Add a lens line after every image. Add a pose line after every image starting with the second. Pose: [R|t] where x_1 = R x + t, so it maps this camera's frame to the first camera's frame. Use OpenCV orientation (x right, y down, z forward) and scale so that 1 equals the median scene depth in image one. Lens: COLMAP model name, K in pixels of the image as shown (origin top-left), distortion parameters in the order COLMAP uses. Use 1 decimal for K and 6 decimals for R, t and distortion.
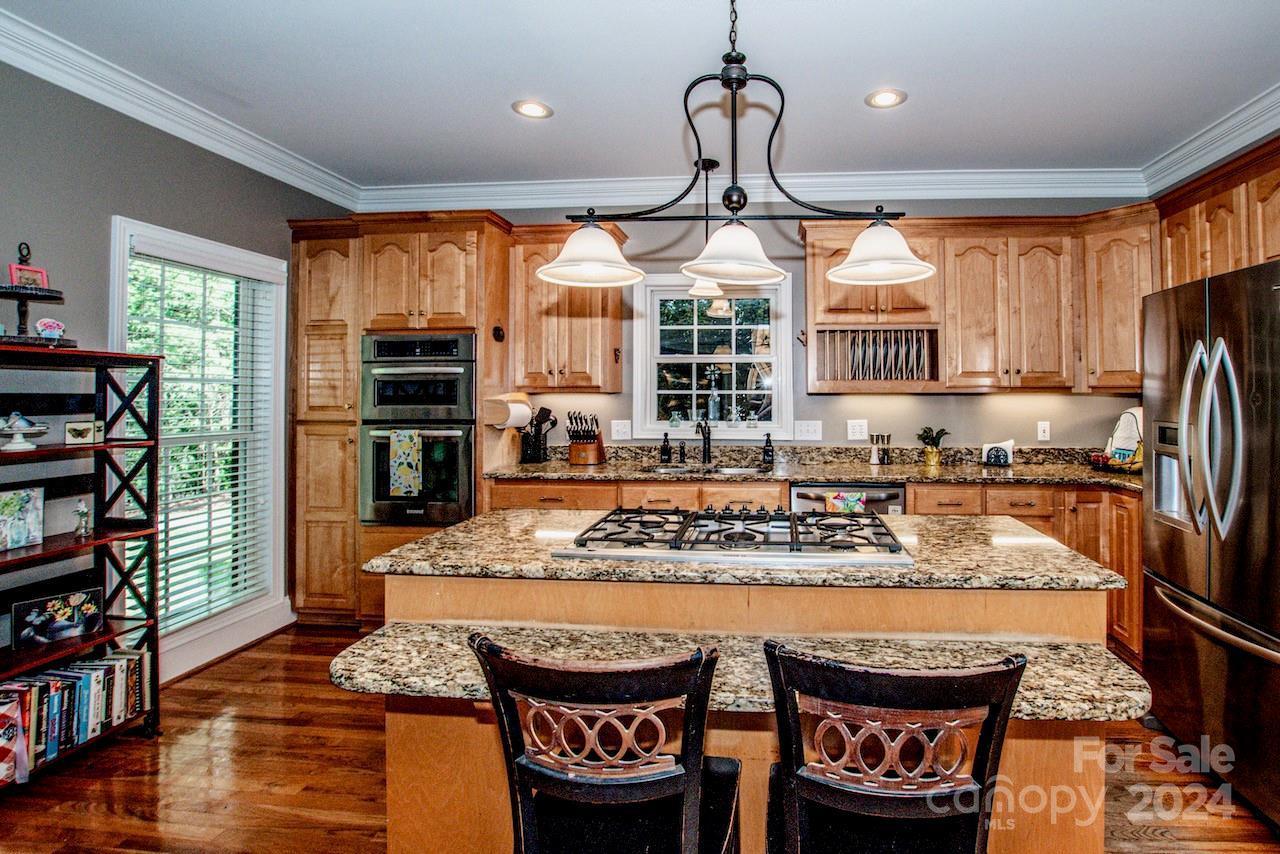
lens RADIAL K [[561.1, 0, 642.1], [0, 561.1, 408.3], [0, 0, 1]] dist [-0.024181, -0.000108]
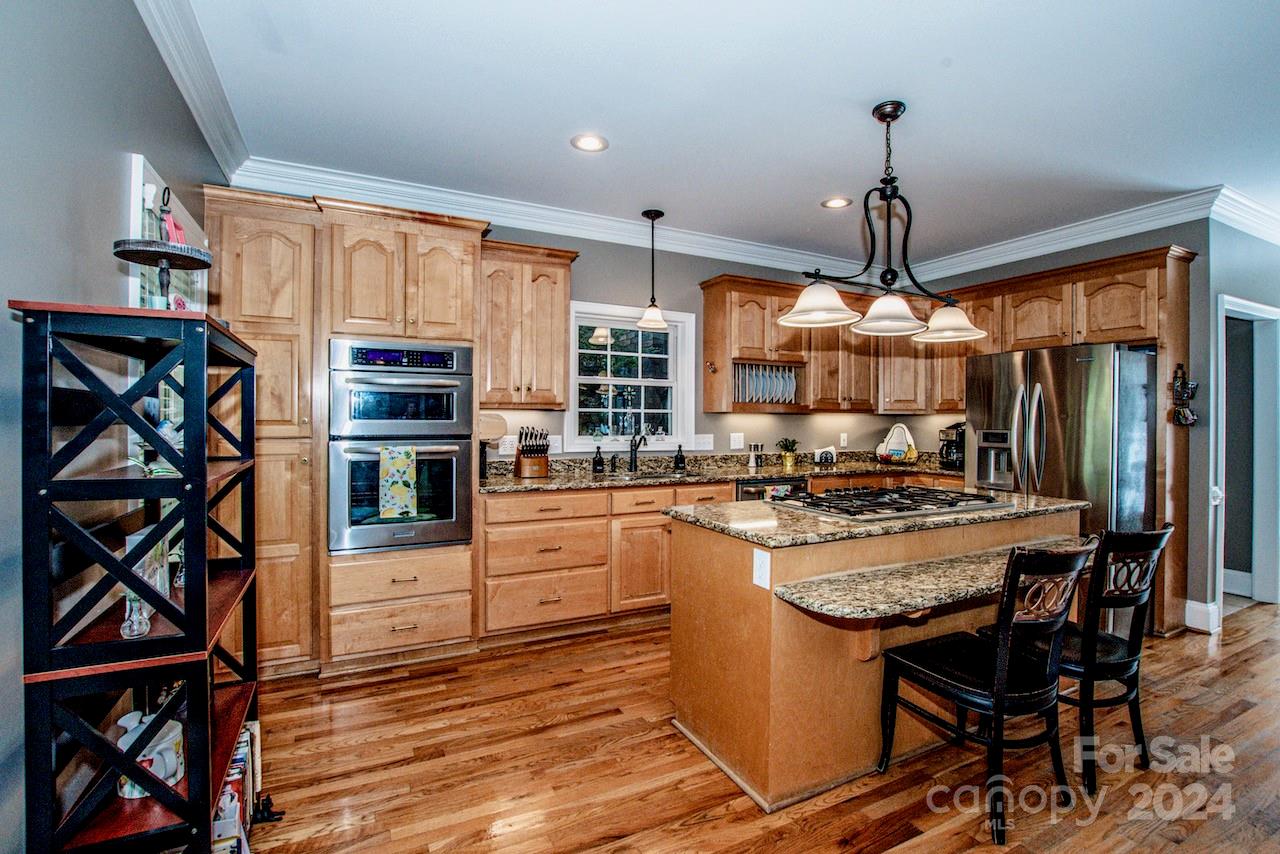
lens RADIAL K [[583.4, 0, 506.0], [0, 583.4, 450.5], [0, 0, 1]] dist [-0.030398, 0.000584]
pose [[0.883195, -0.017991, 0.468660, -0.728346], [0.003168, 0.999470, 0.032399, 0.015220], [-0.468994, -0.027130, 0.882784, 0.062830]]
